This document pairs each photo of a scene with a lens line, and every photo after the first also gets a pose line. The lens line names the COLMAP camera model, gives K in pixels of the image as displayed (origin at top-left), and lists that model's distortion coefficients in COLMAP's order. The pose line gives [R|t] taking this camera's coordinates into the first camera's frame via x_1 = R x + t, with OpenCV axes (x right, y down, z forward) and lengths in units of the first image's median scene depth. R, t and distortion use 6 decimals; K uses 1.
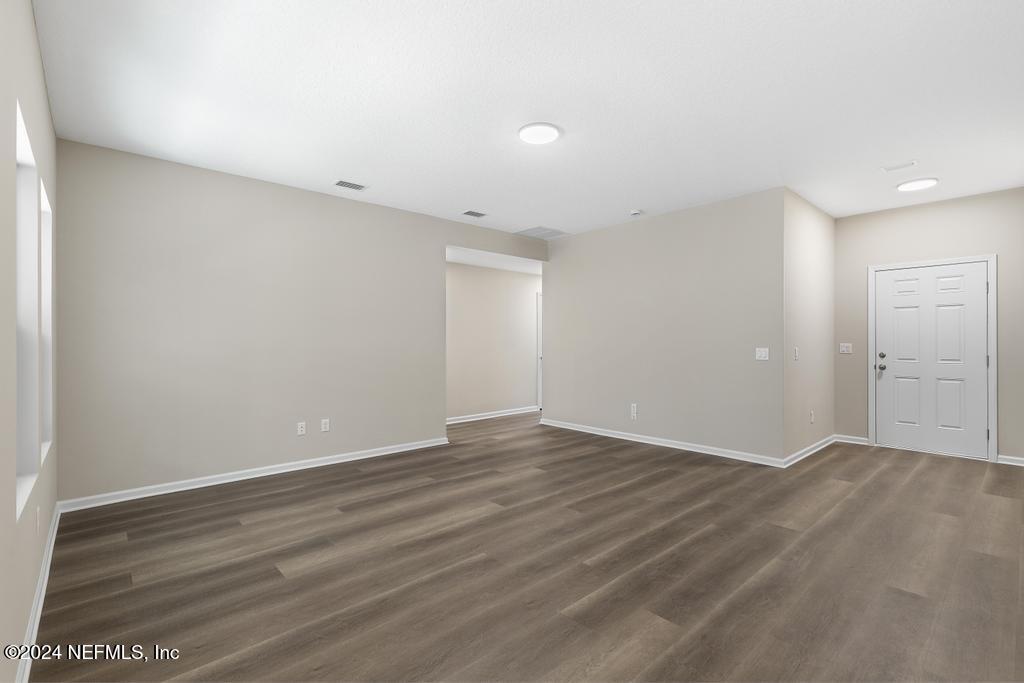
lens RADIAL K [[462.4, 0, 511.3], [0, 462.4, 344.1], [0, 0, 1]] dist [0.010619, -0.000123]
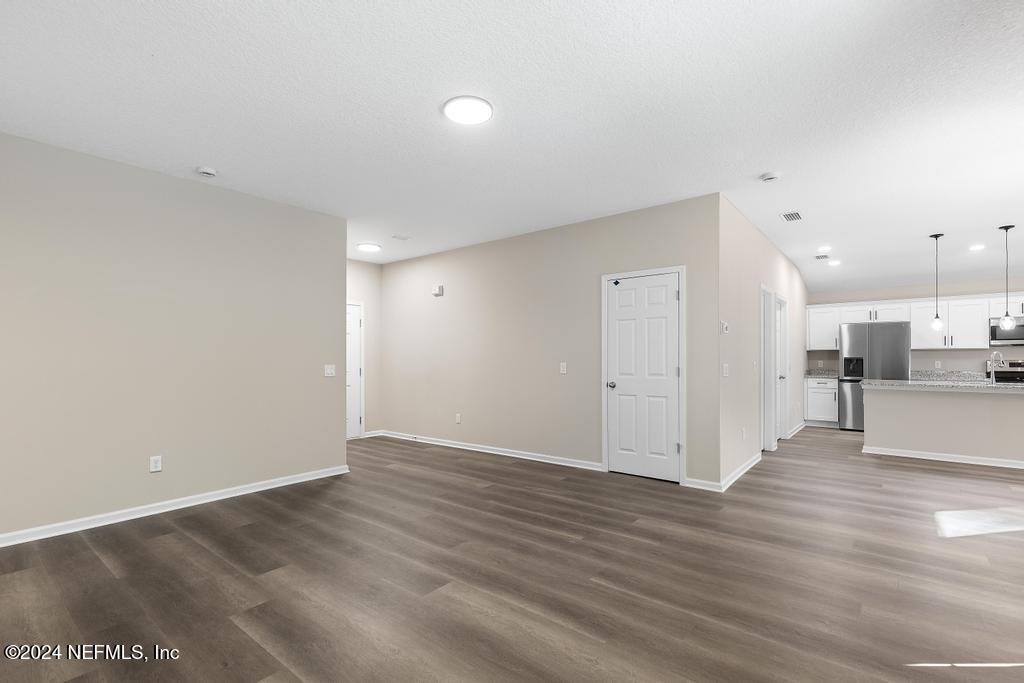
lens RADIAL K [[466.6, 0, 521.8], [0, 466.6, 357.3], [0, 0, 1]] dist [0.010465, 0.000026]
pose [[-0.173076, 0.007230, 0.984882, -0.688683], [0.007423, 0.999954, -0.006036, 0.000346], [-0.984881, 0.006266, -0.173121, 0.910415]]
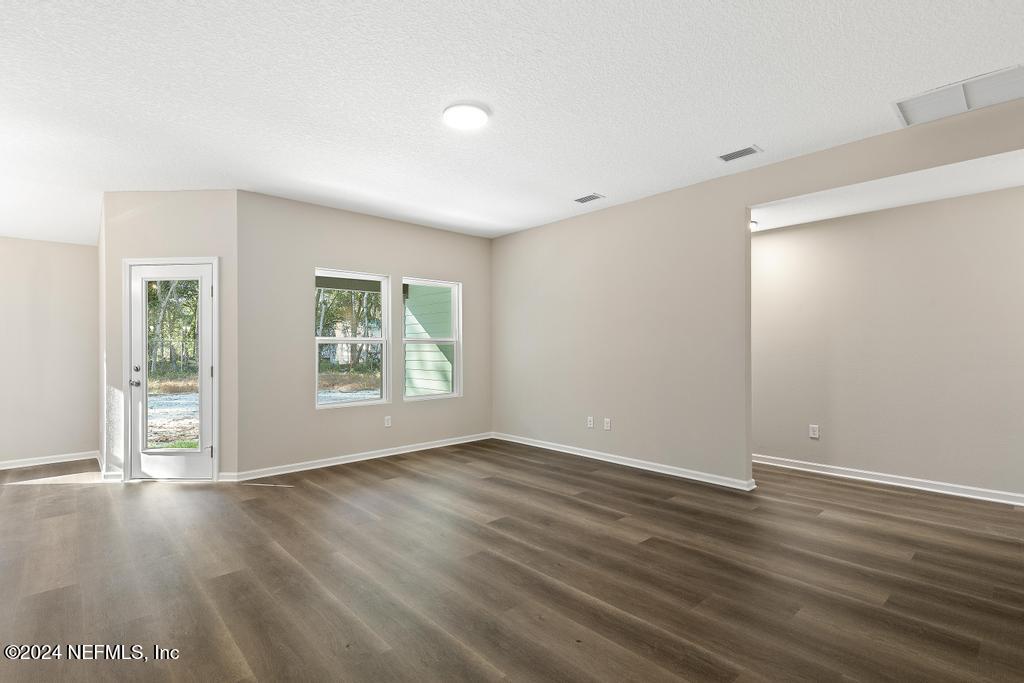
lens RADIAL K [[481.6, 0, 509.6], [0, 481.6, 346.1], [0, 0, 1]] dist [0.008035, -0.000118]
pose [[0.007823, -0.002061, -0.999967, 0.860738], [0.002364, 0.999995, -0.002042, -0.004153], [0.999967, -0.002348, 0.007827, 0.930002]]
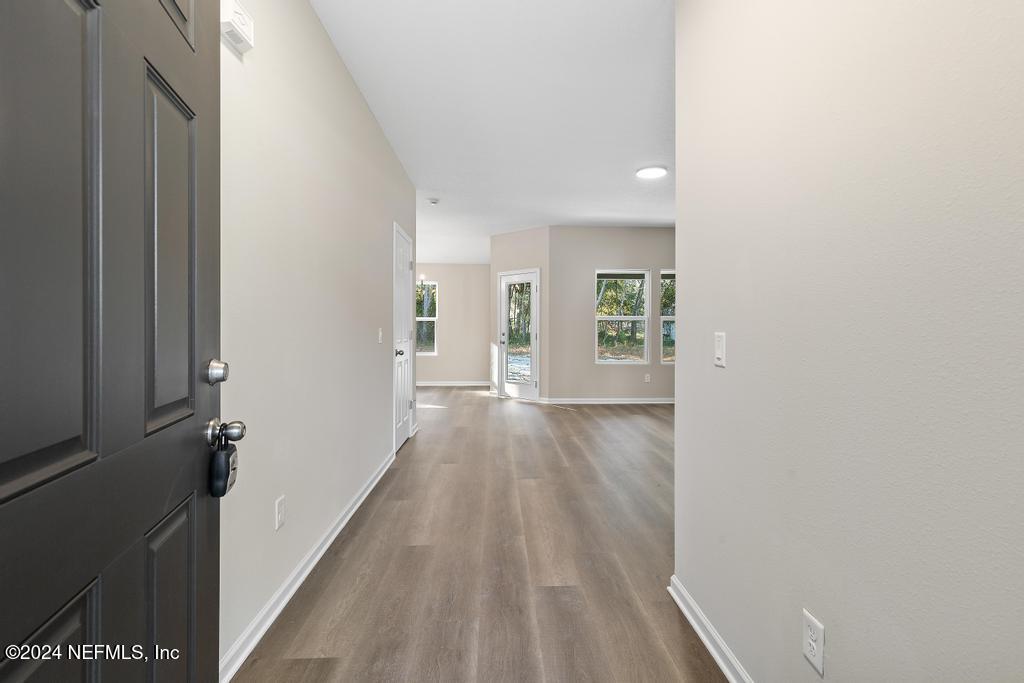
lens RADIAL K [[469.4, 0, 511.7], [0, 469.4, 334.5], [0, 0, 1]] dist [0.001161, -0.000014]
pose [[-0.641672, 0.016936, -0.766792, 1.214528], [-0.002366, 0.999708, 0.024060, -0.001644], [0.766976, 0.017253, -0.641444, 1.367808]]
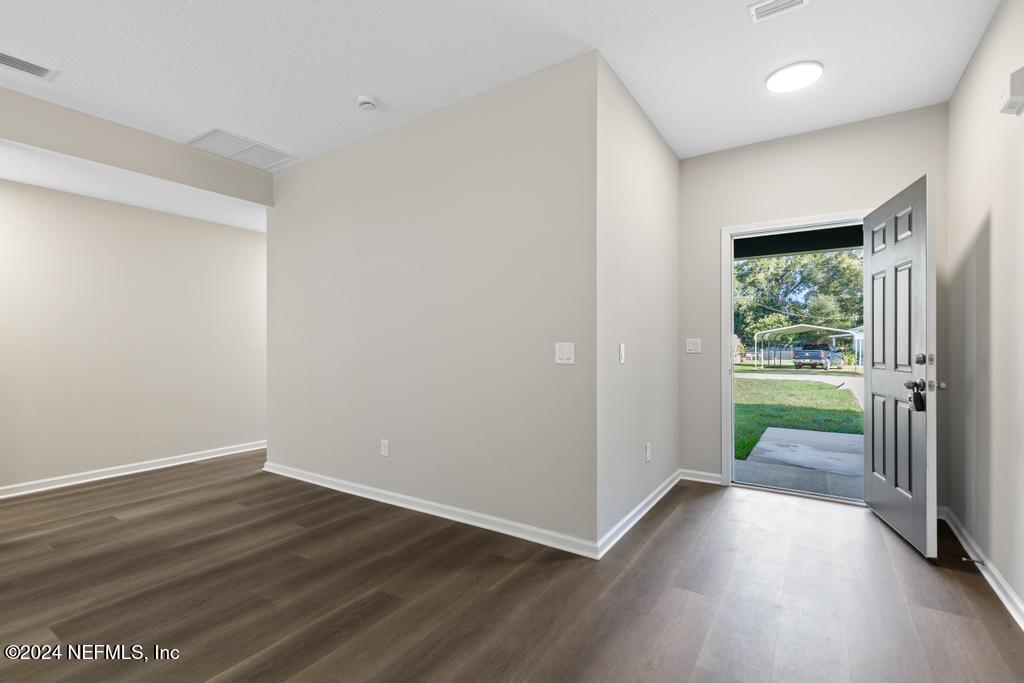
lens RADIAL K [[462.4, 0, 511.3], [0, 462.4, 344.1], [0, 0, 1]] dist [0.010619, -0.000123]
pose [[0.968710, 0.001717, 0.248189, 0.407694], [0.000676, 0.999954, -0.009555, 0.018129], [-0.248194, 0.009423, 0.968665, 0.569262]]
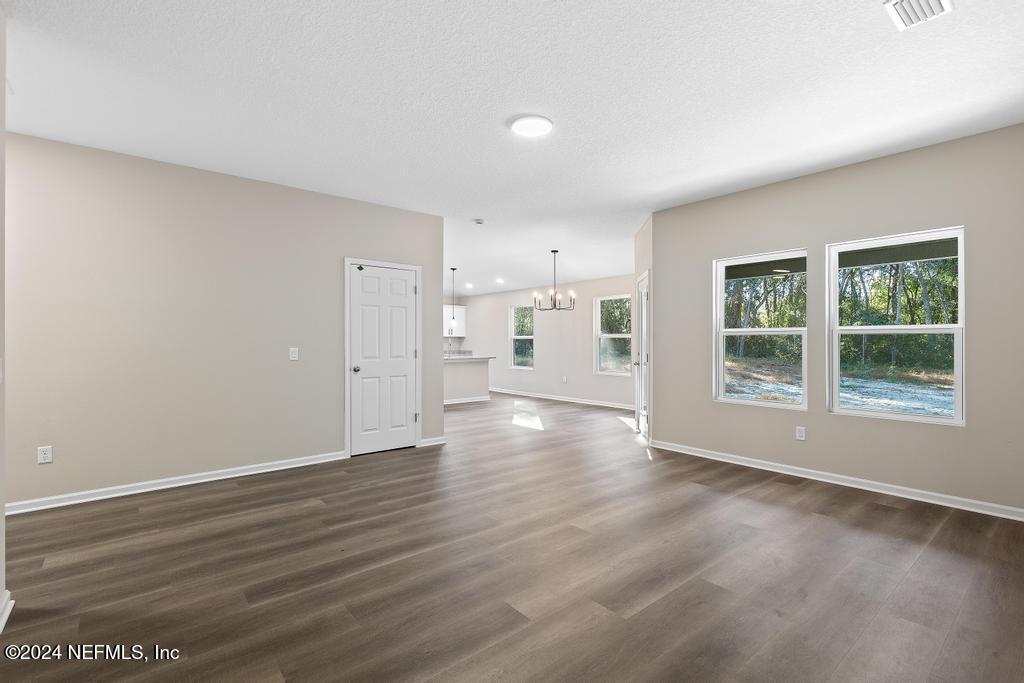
lens RADIAL K [[462.4, 0, 511.3], [0, 462.4, 344.1], [0, 0, 1]] dist [0.010619, -0.000123]
pose [[-0.999250, 0.005481, 0.038330, 0.055423], [0.005775, 0.999955, 0.007560, -0.005720], [-0.038287, 0.007776, -0.999237, 1.702369]]
